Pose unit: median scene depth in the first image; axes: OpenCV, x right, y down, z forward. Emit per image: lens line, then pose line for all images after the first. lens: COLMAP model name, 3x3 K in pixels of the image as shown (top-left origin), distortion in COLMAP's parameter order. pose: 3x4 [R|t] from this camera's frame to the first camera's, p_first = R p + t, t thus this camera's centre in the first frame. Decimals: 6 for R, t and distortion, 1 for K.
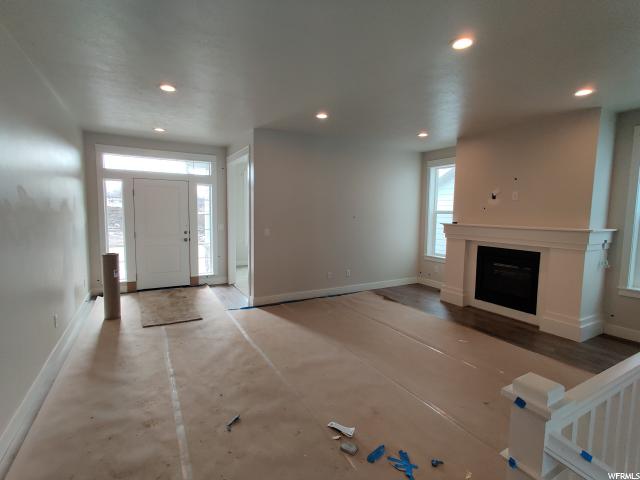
lens RADIAL K [[316.9, 0, 323.1], [0, 316.9, 239.3], [0, 0, 1]] dist [-0.001466, 0.002389]
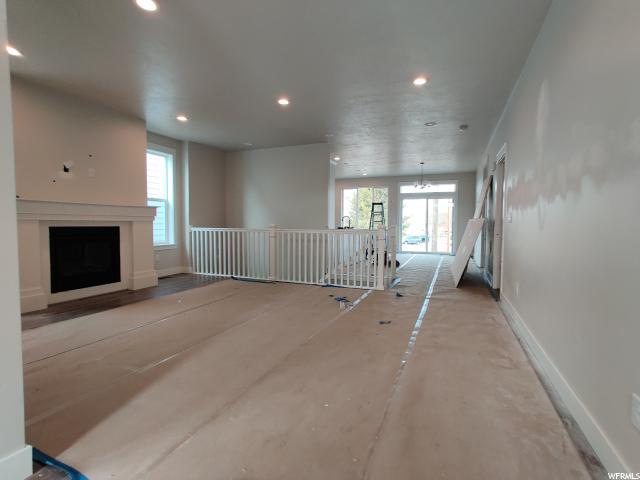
lens RADIAL K [[316.9, 0, 321.5], [0, 316.9, 240.4], [0, 0, 1]] dist [-0.001466, 0.002389]
pose [[-0.607407, -0.056631, 0.792370, -0.562297], [0.060867, 0.991206, 0.117501, 0.001251], [-0.792056, 0.119600, -0.598618, 0.924171]]
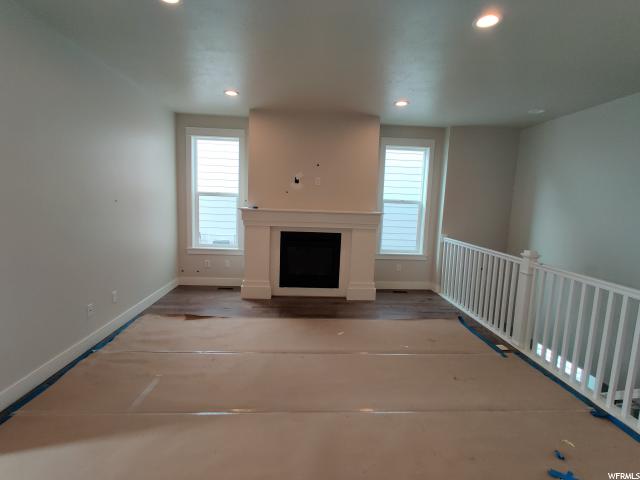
lens RADIAL K [[316.9, 0, 319.4], [0, 316.9, 238.7], [0, 0, 1]] dist [-0.001466, 0.002389]
pose [[0.443532, -0.103210, 0.890296, -0.302643], [0.048984, 0.994654, 0.090905, -0.038693], [-0.894919, 0.003291, 0.446217, 0.466589]]
